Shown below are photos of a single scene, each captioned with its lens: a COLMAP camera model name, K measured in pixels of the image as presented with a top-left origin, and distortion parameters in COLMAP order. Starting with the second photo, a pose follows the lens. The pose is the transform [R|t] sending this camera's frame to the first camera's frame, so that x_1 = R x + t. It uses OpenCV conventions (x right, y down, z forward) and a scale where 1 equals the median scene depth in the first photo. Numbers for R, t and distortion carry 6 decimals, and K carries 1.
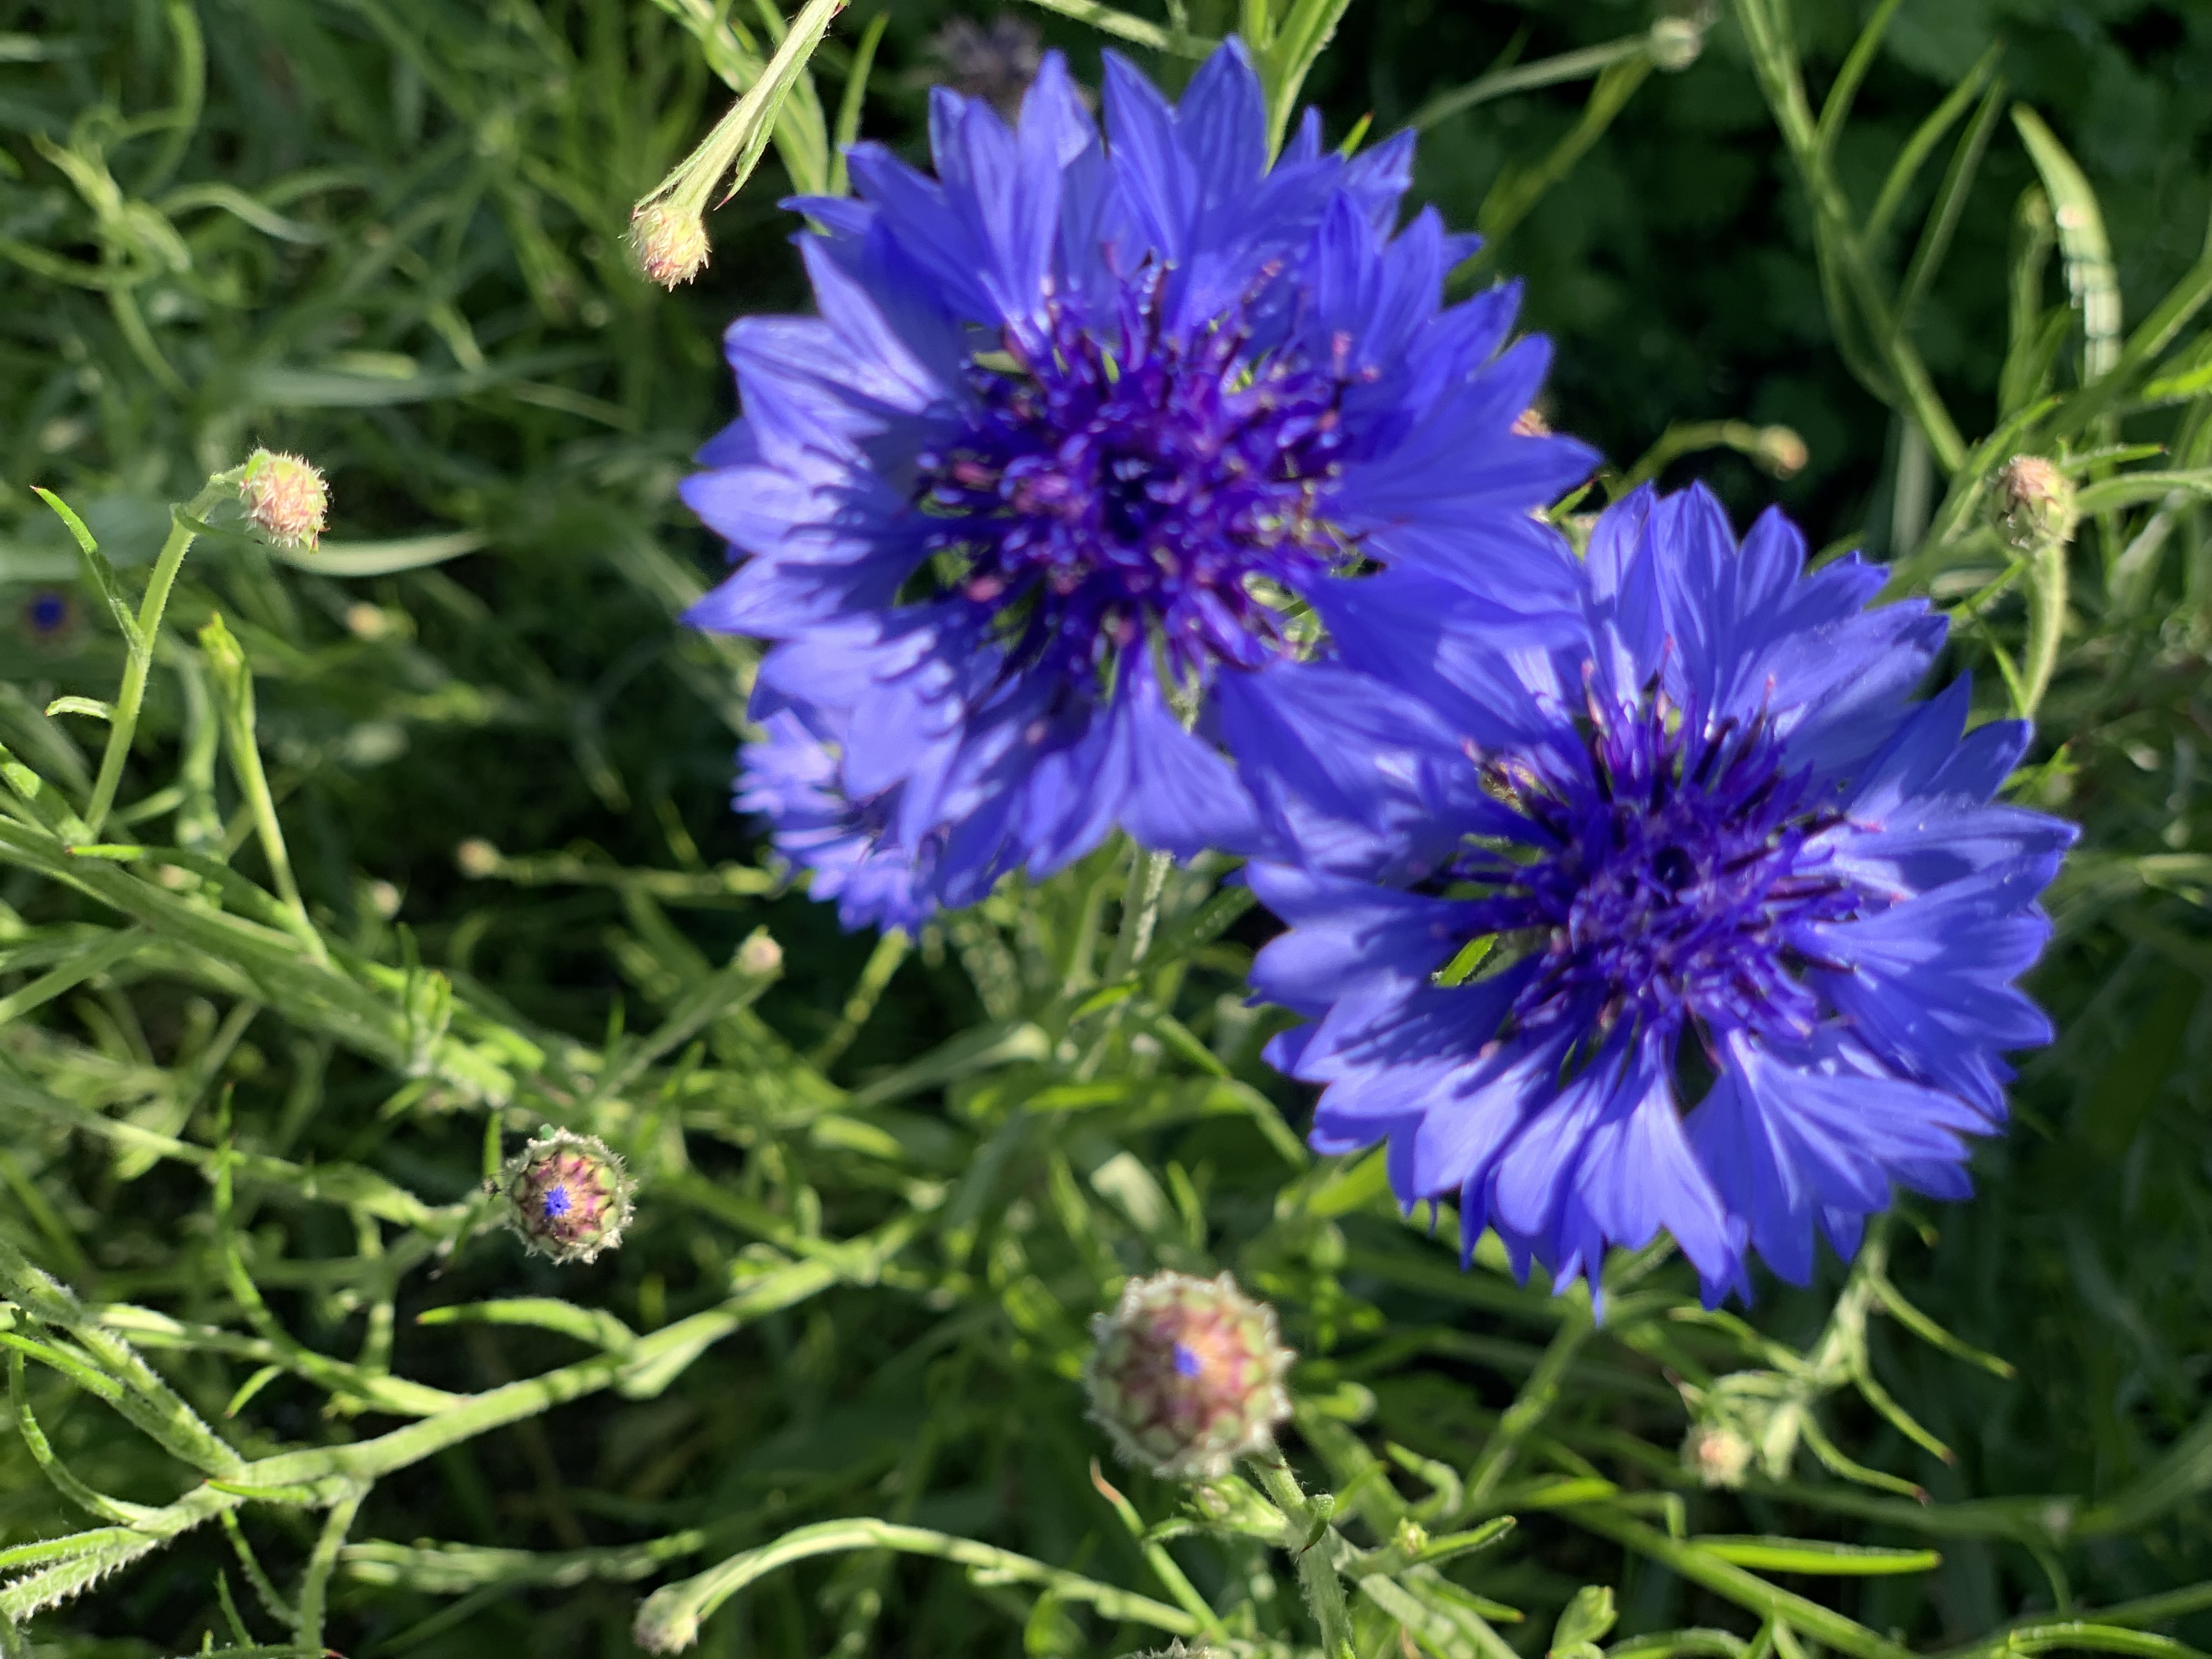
lens RADIAL K [[3355.9, 0, 1105.9], [0, 3355.9, 828.6], [0, 0, 1]] dist [-0.106516, 0.000000]
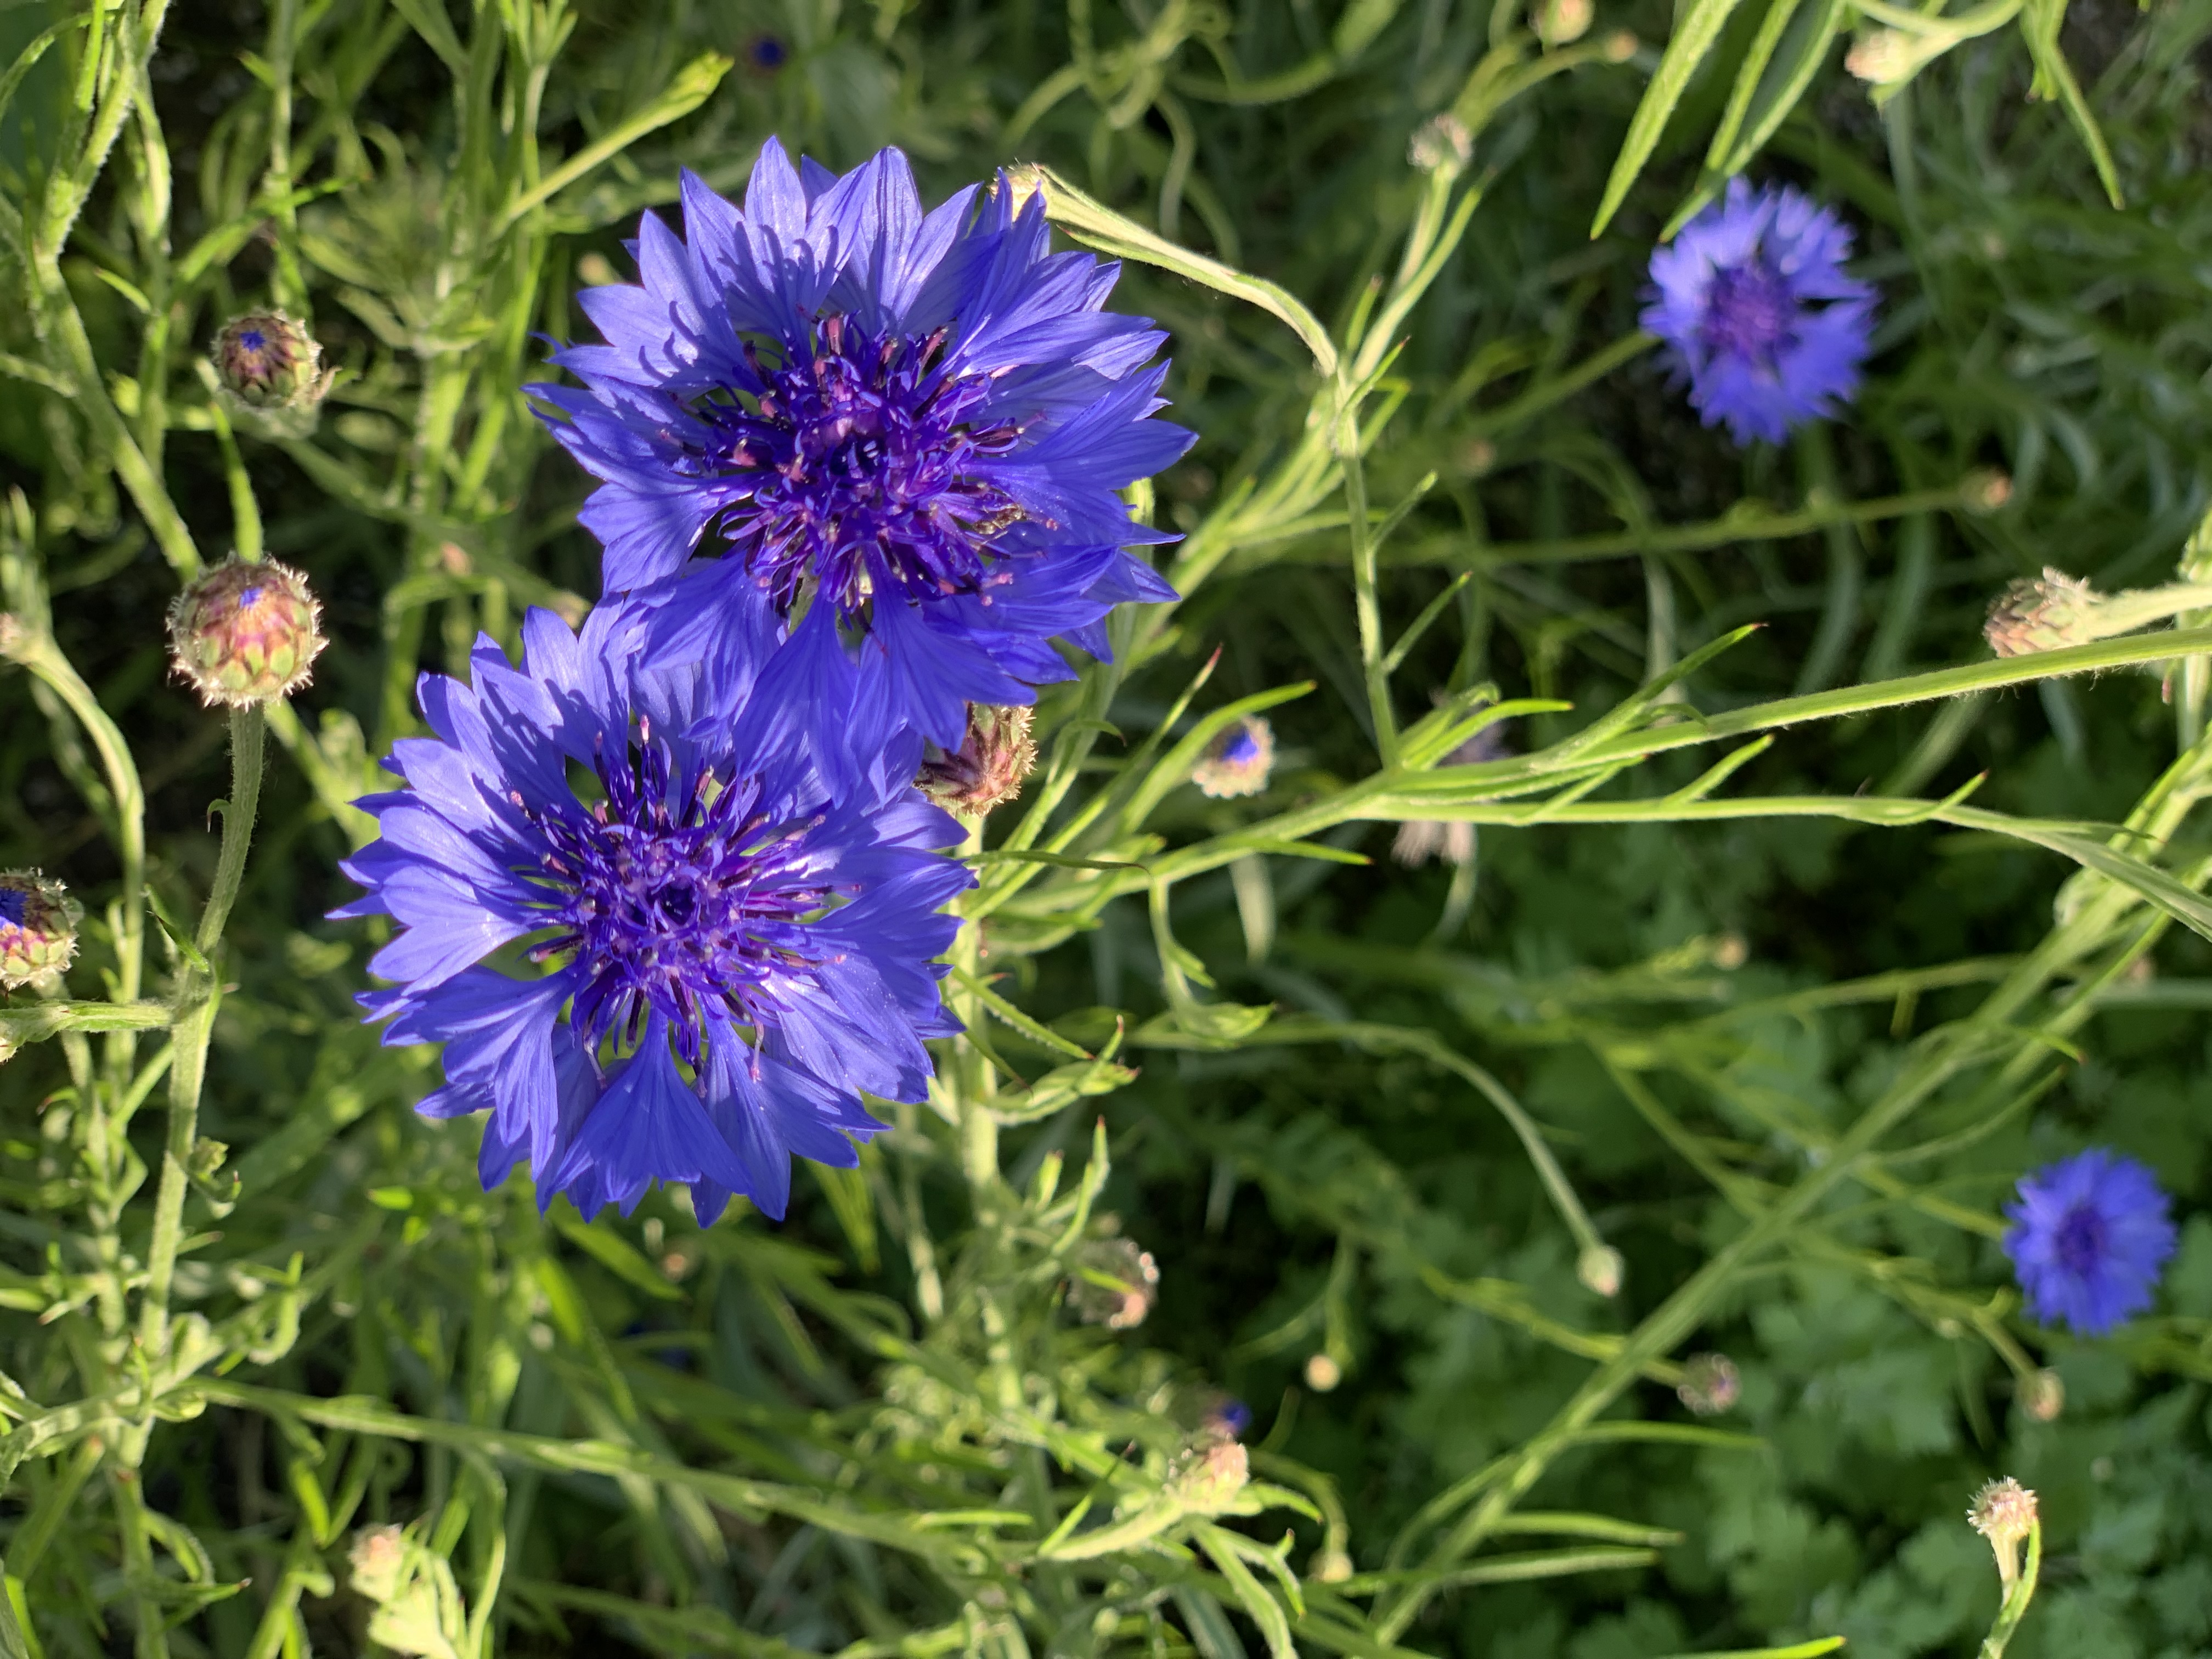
lens RADIAL K [[3355.9, 0, 1105.0], [0, 3355.9, 829.7], [0, 0, 1]] dist [-0.106516, 0.000000]
pose [[0.259105, 0.956898, -0.131193, 0.350537], [-0.964813, 0.250138, -0.081033, -0.049493], [-0.044724, 0.147573, 0.988039, -0.309336]]
